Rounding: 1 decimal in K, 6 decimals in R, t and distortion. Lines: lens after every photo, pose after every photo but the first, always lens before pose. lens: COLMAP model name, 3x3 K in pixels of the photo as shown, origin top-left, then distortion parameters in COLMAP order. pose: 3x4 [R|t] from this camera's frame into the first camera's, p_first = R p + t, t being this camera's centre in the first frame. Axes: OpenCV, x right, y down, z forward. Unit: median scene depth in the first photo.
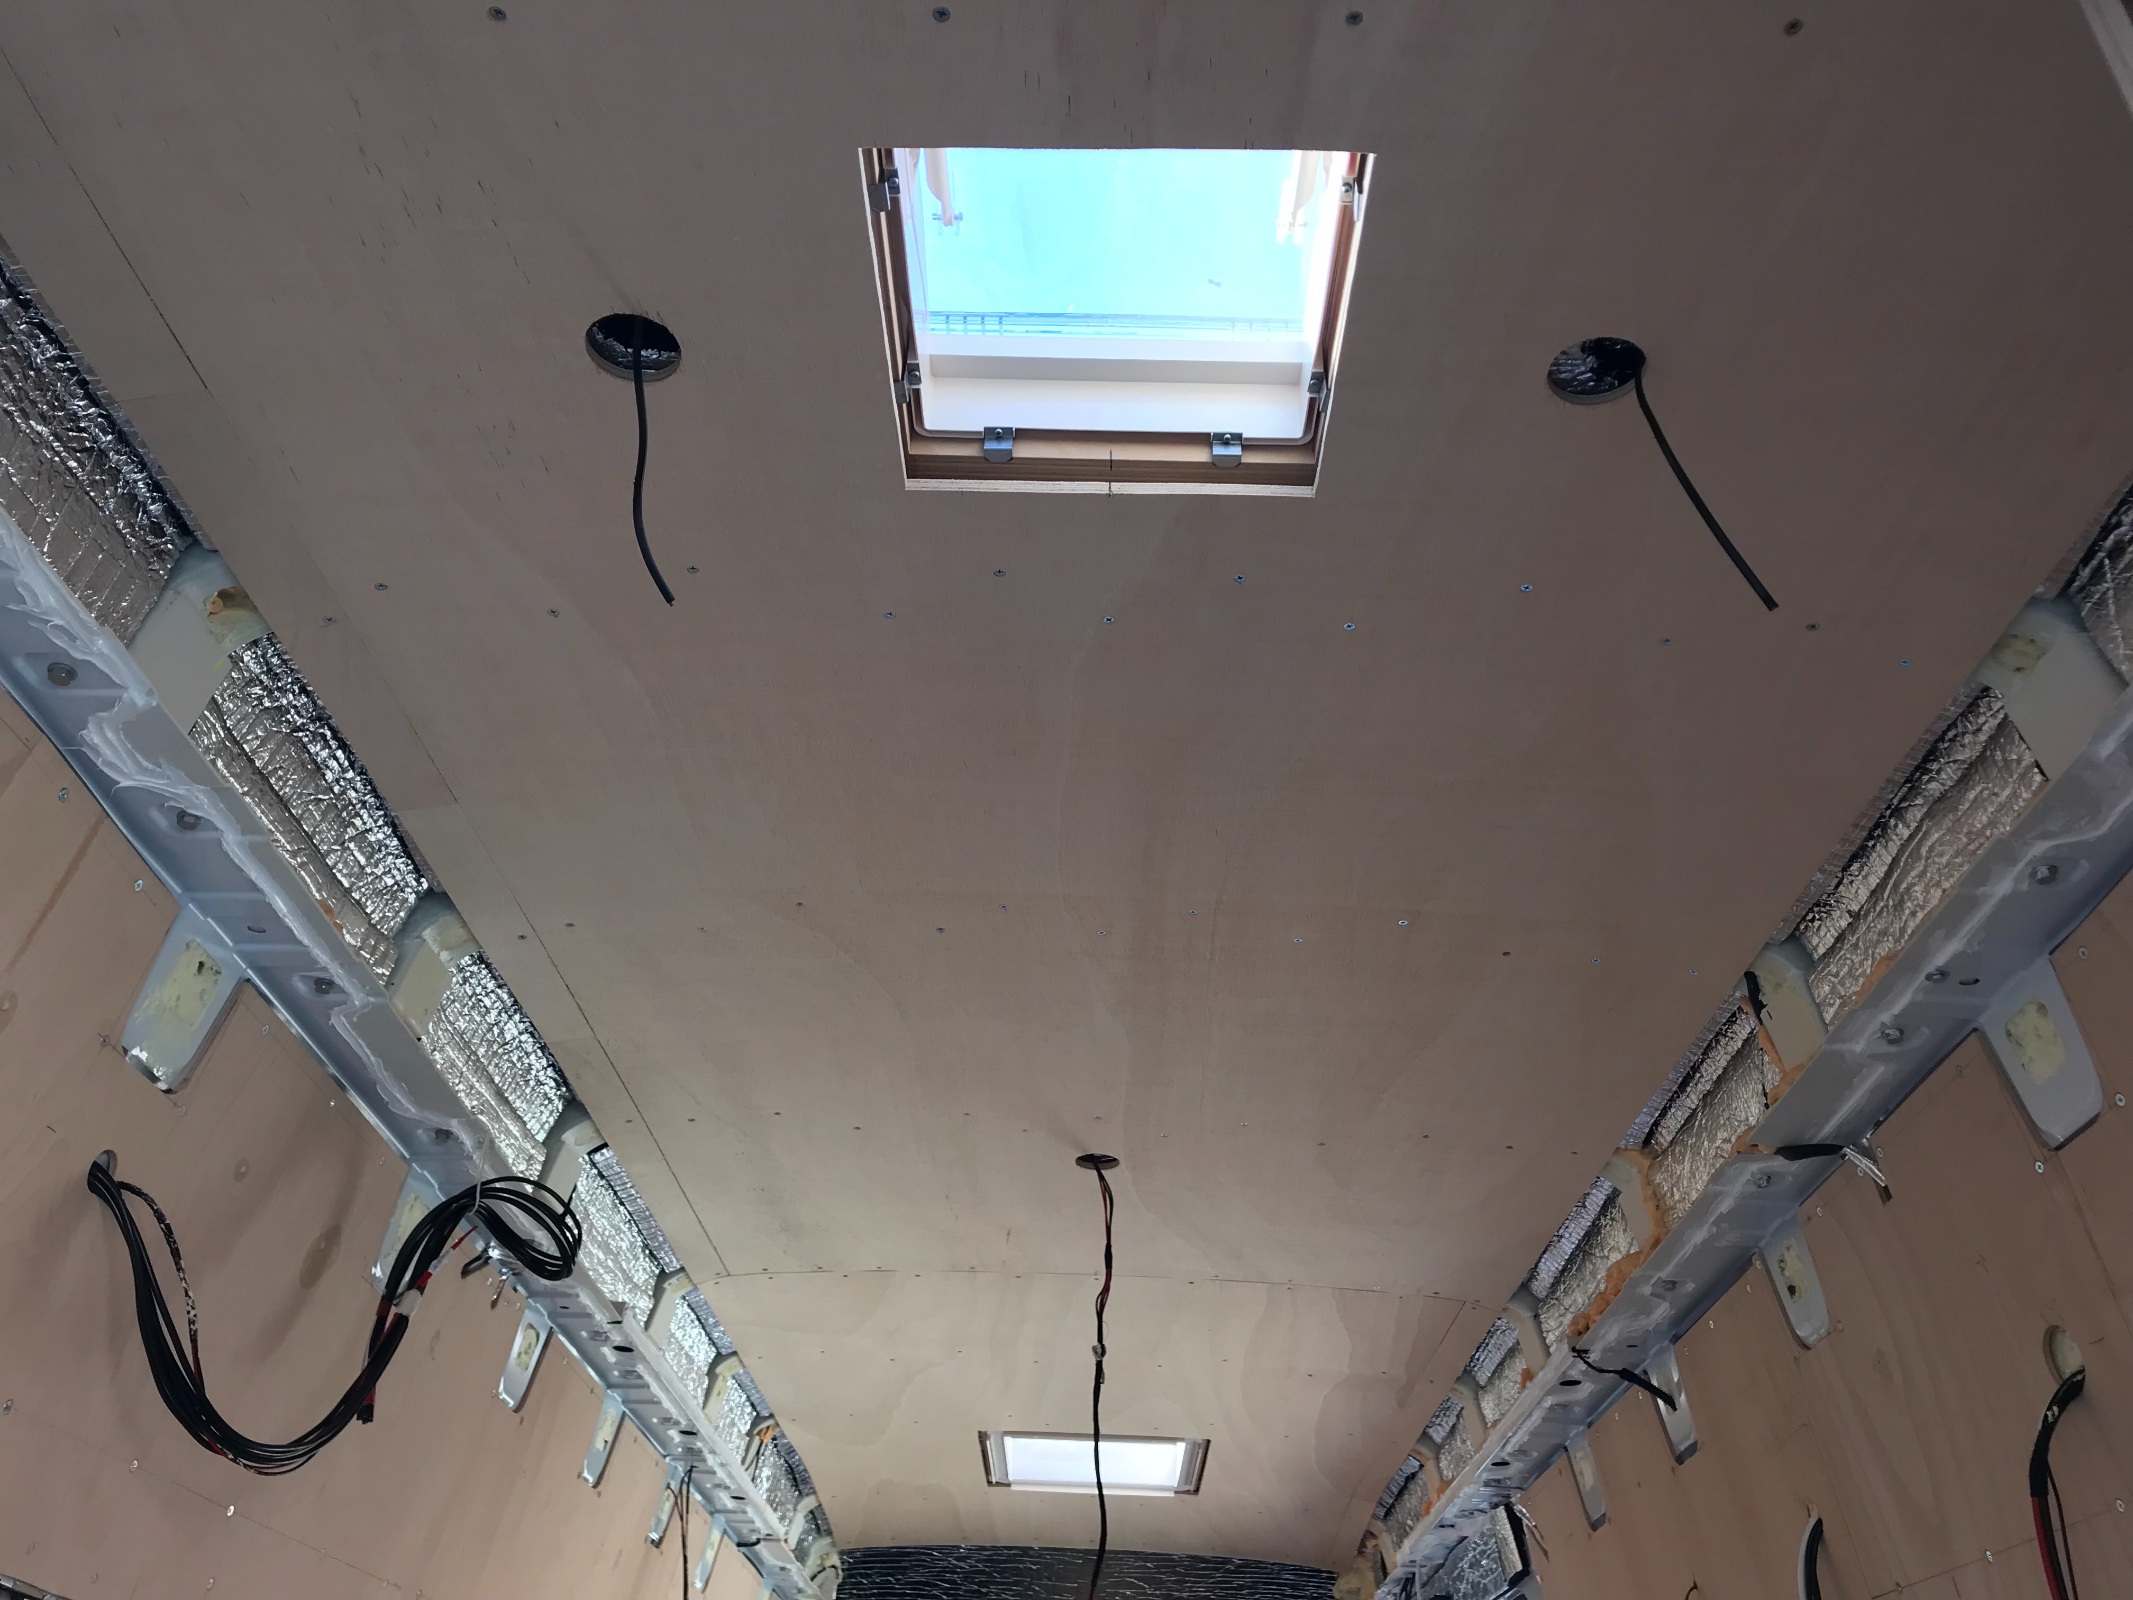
lens RADIAL K [[1769.2, 0, 1061.9], [0, 1769.2, 775.5], [0, 0, 1]] dist [0.002909, 0.009016]
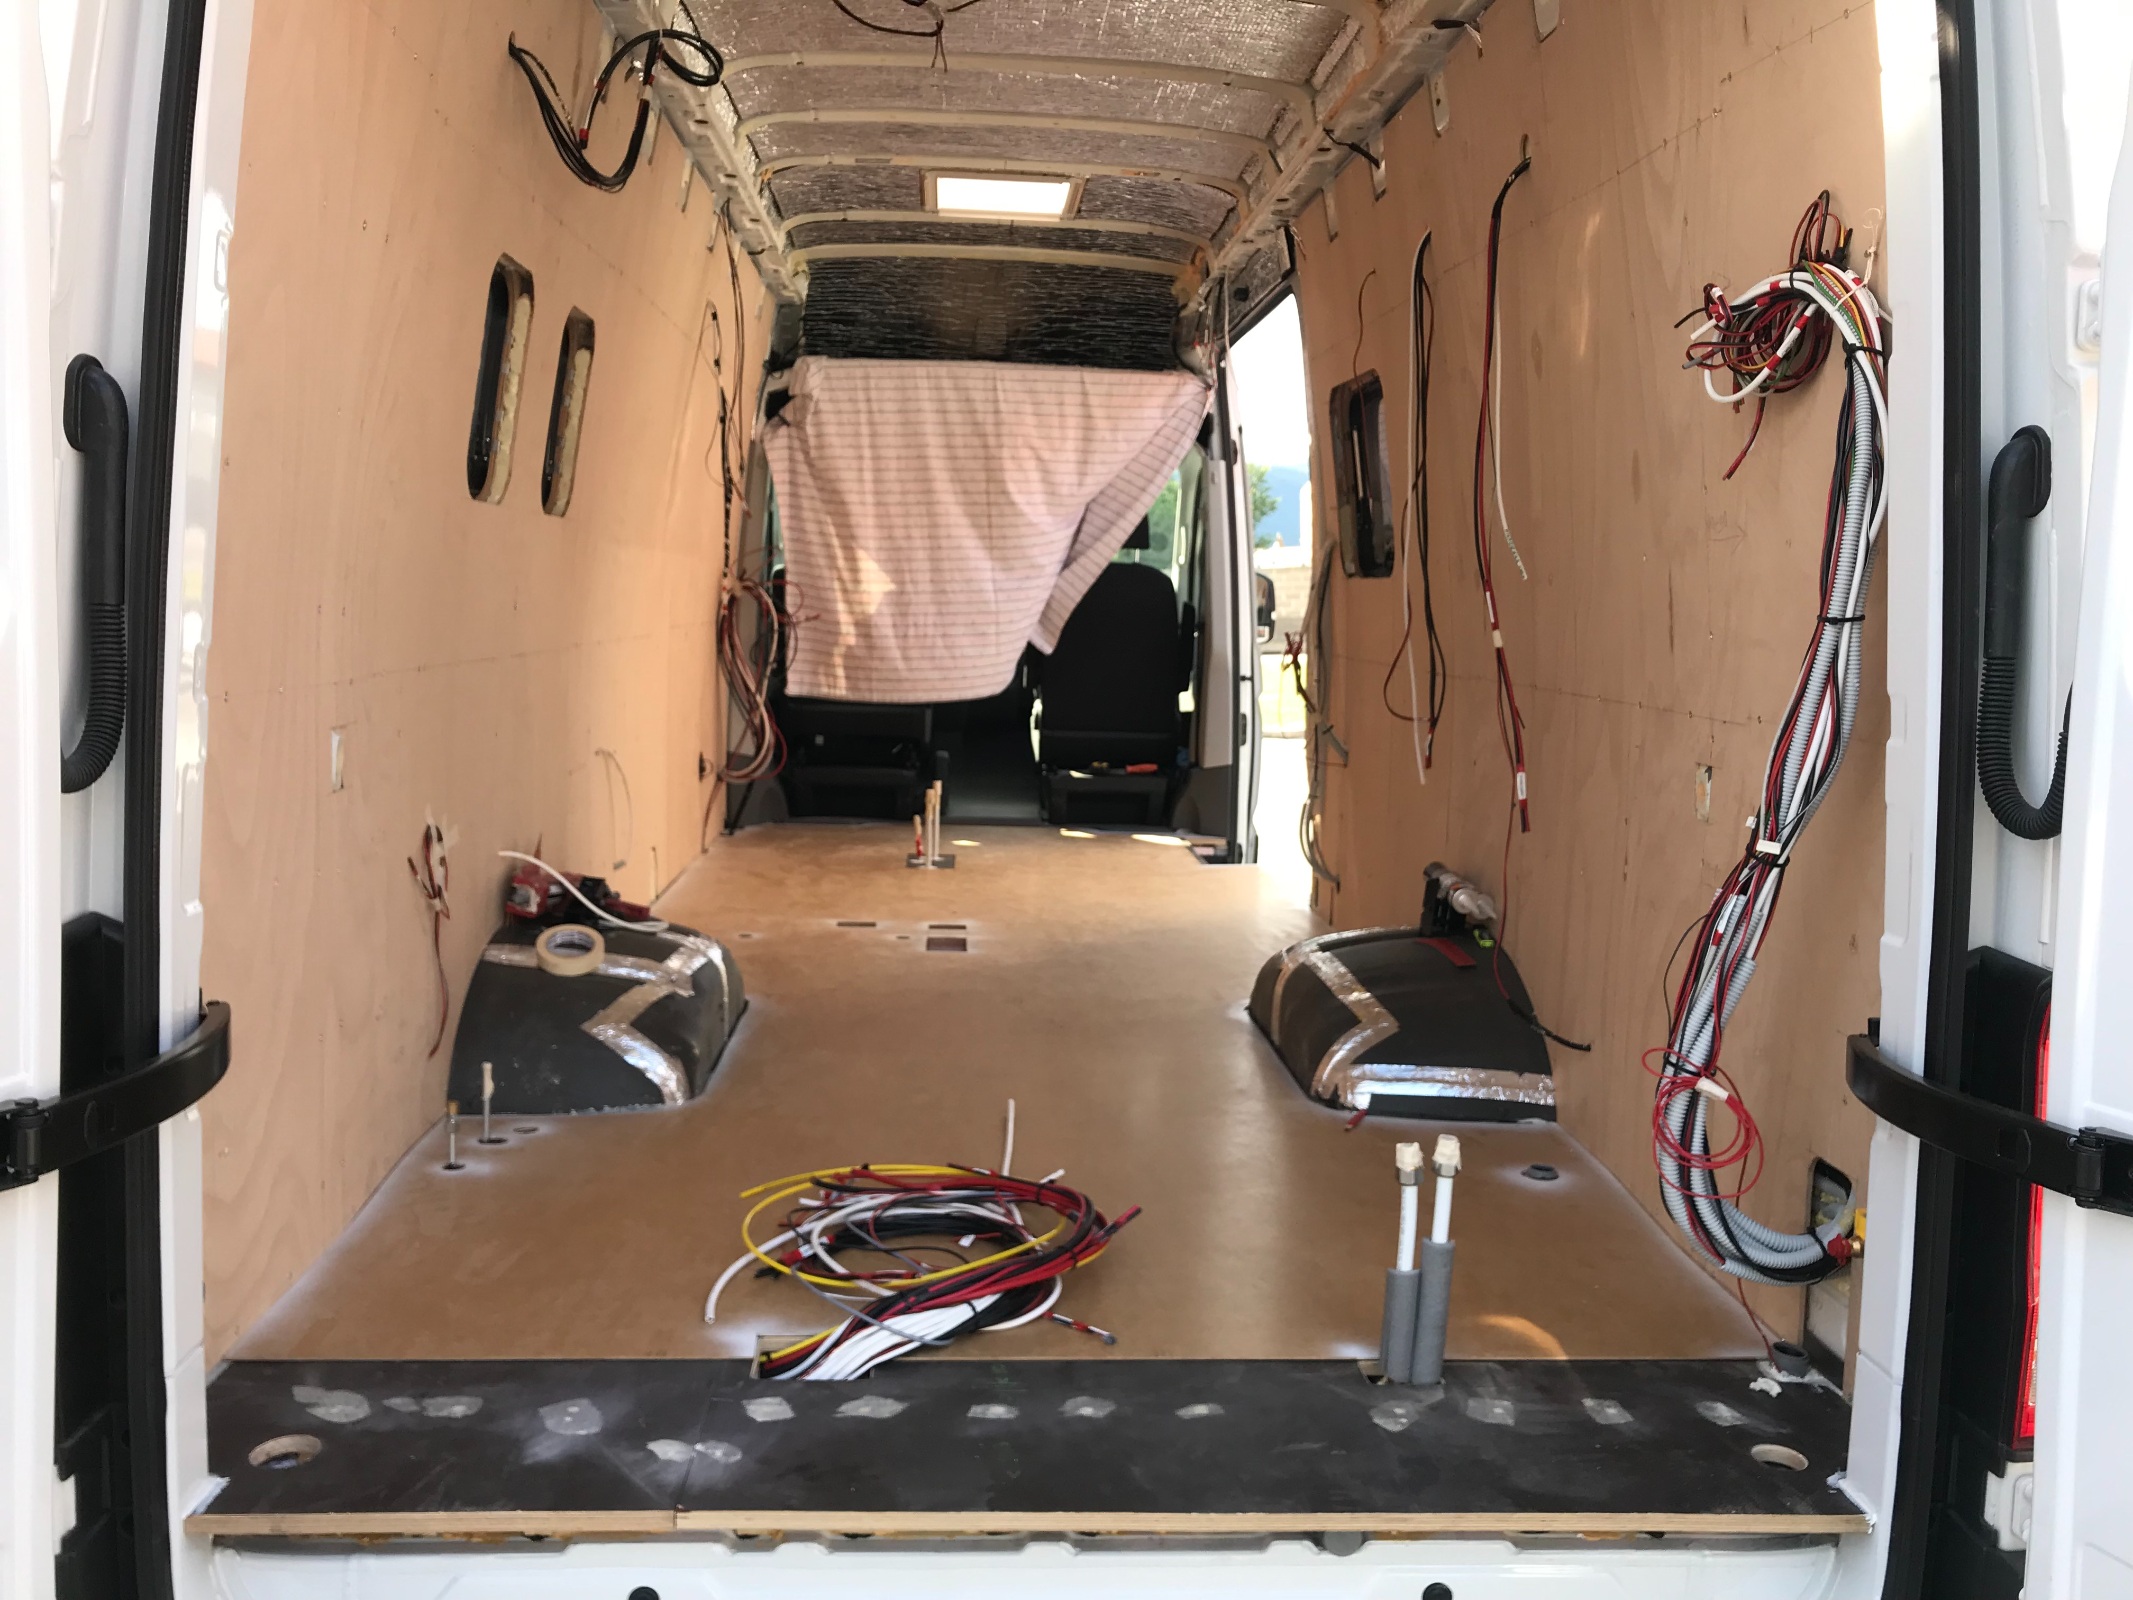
lens RADIAL K [[1787.8, 0, 1063.5], [0, 1787.8, 791.5], [0, 0, 1]] dist [0.013096, 0.037040]
pose [[0.997510, -0.017603, 0.068295, -0.066217], [-0.030102, 0.769457, 0.637989, -0.251816], [-0.063781, -0.638456, 0.767011, -0.629381]]
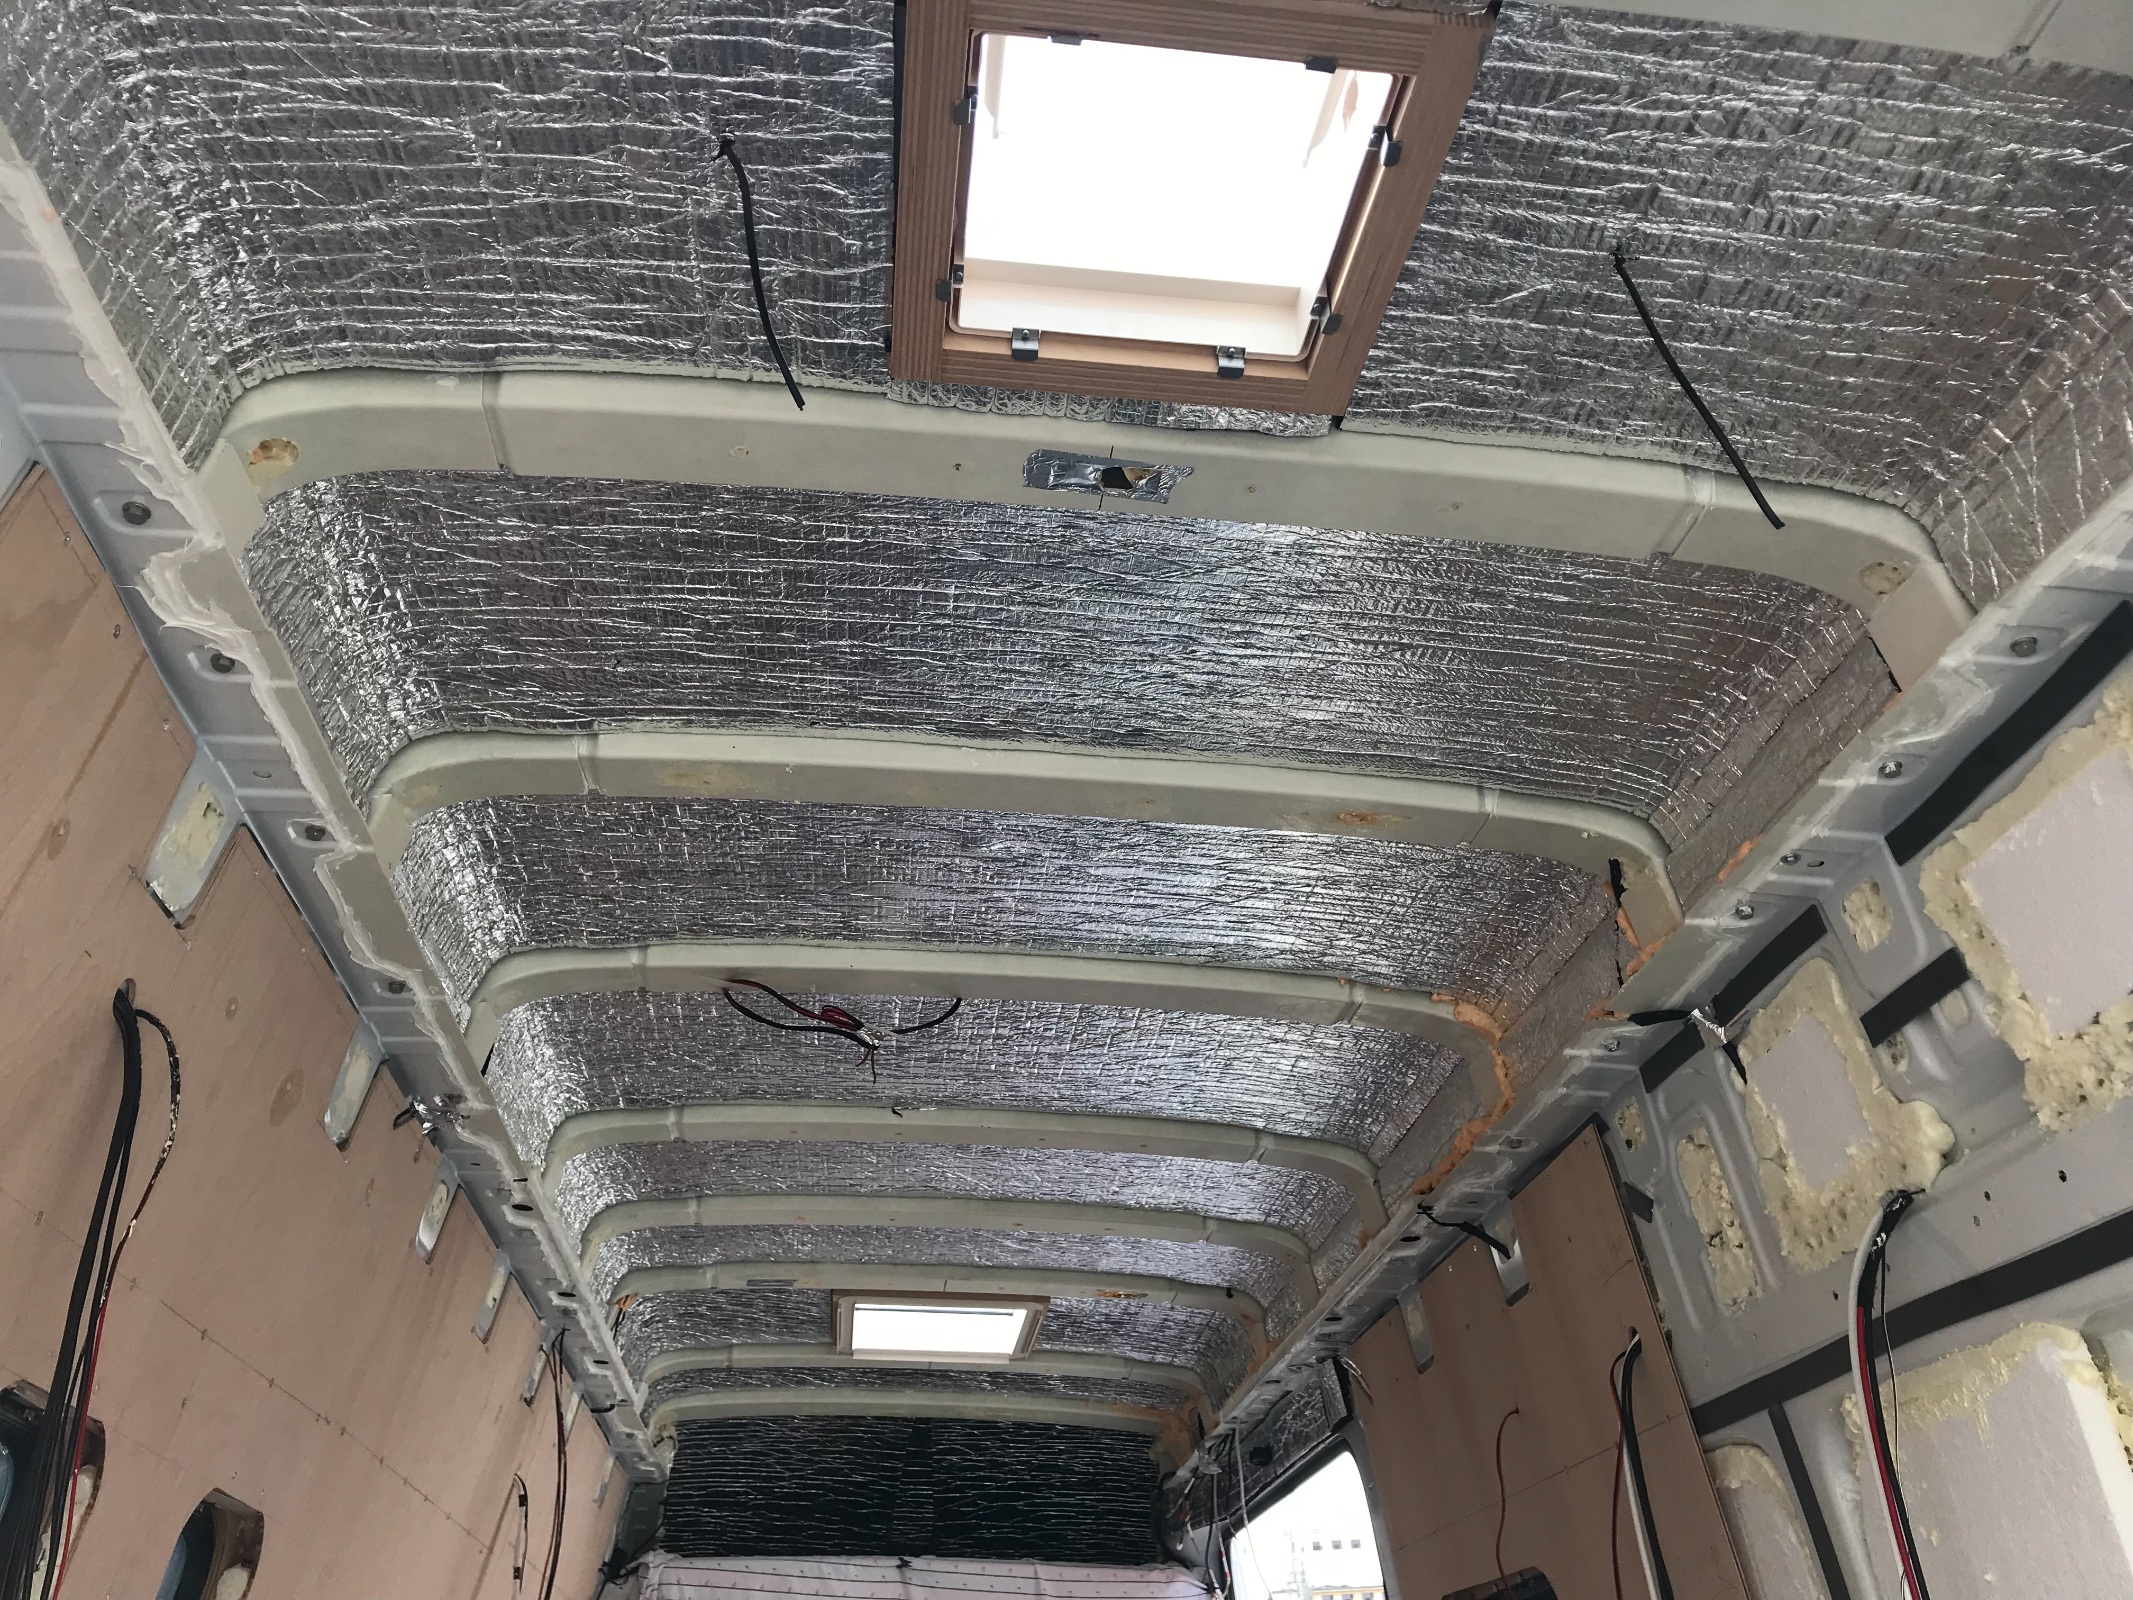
lens RADIAL K [[1769.2, 0, 1061.9], [0, 1769.2, 775.5], [0, 0, 1]] dist [0.002909, 0.009016]
pose [[0.992413, 0.030672, 0.119060, -0.077534], [-0.036298, 0.998310, 0.045376, 0.016053], [-0.117467, -0.049354, 0.991850, -0.057420]]
